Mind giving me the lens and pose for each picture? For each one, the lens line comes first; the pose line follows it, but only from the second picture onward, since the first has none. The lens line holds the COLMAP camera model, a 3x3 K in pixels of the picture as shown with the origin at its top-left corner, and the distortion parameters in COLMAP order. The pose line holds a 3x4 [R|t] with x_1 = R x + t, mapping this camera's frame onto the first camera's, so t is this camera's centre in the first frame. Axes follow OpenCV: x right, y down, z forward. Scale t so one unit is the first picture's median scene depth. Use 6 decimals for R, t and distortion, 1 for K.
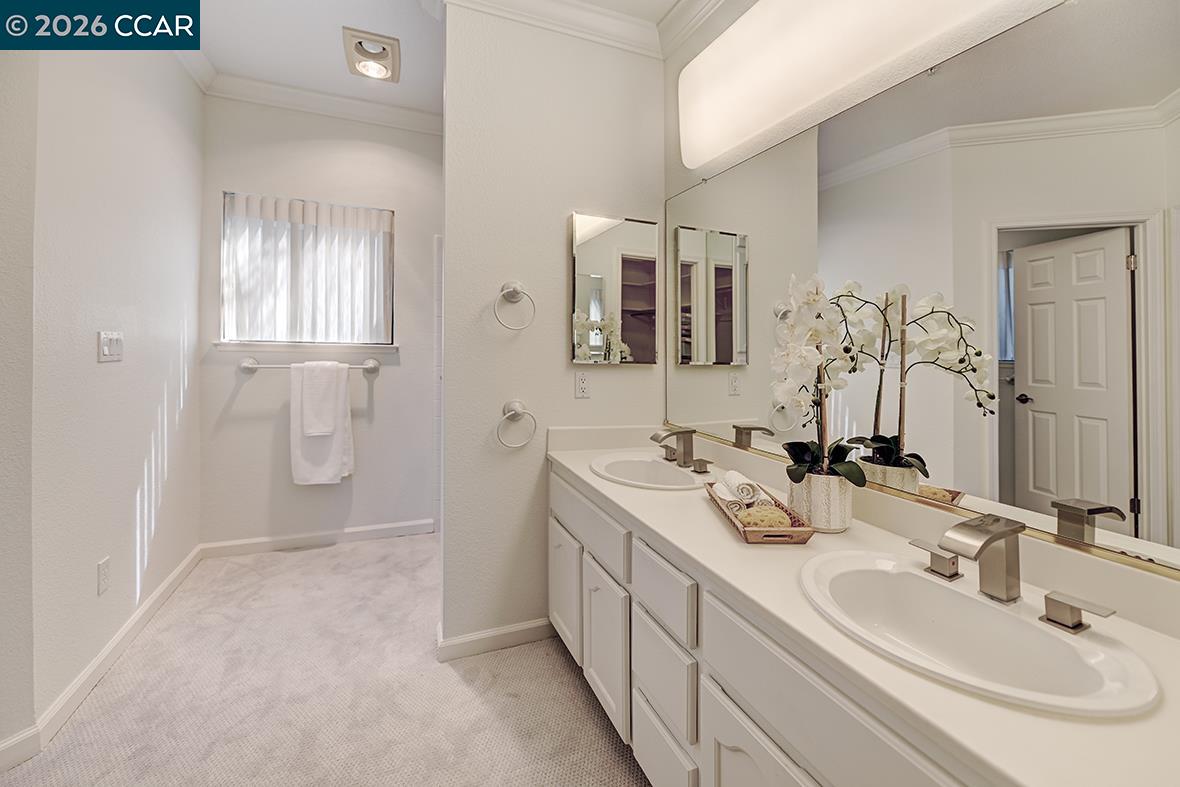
lens RADIAL K [[483.8, 0, 583.3], [0, 483.8, 341.2], [0, 0, 1]] dist [0.000087, -0.000044]
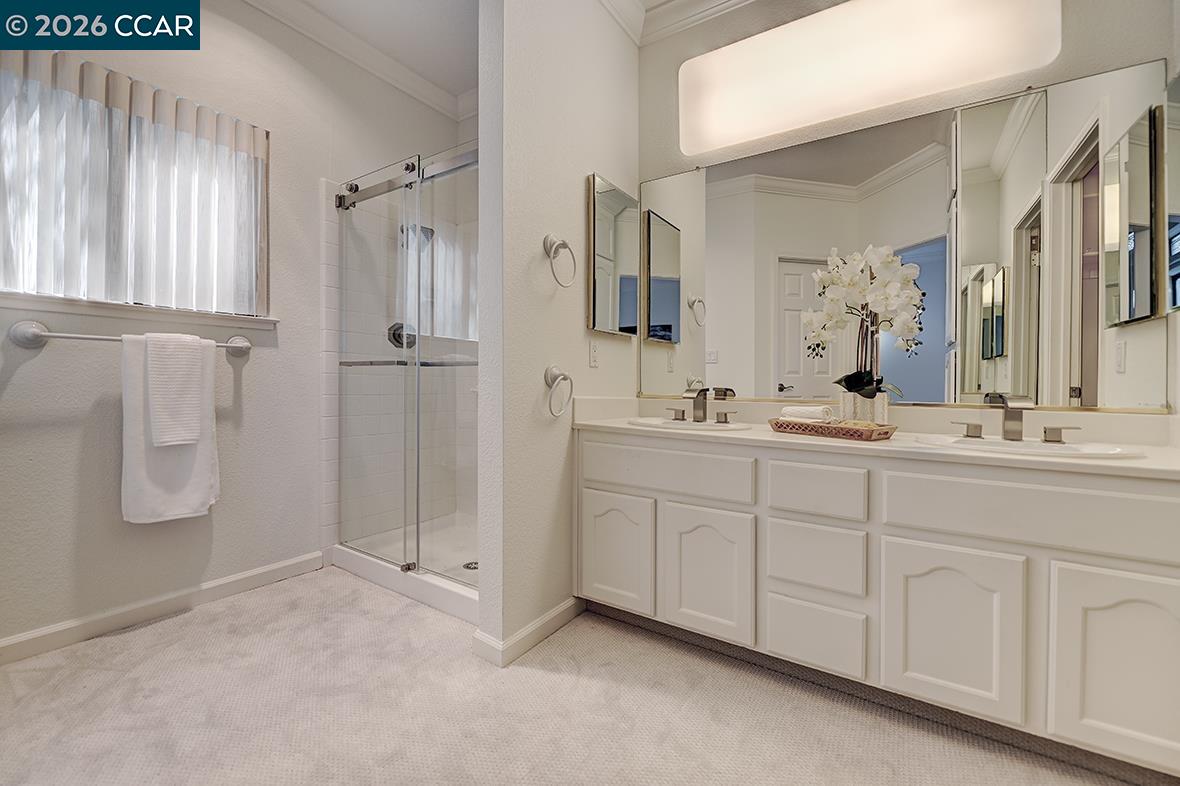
lens RADIAL K [[511.4, 0, 541.0], [0, 511.4, 386.2], [0, 0, 1]] dist [-0.010657, -0.000478]
pose [[0.837226, -0.016600, 0.546605, -0.535923], [0.007493, 0.999794, 0.018886, 0.110628], [-0.546806, -0.011716, 0.837177, 0.159172]]
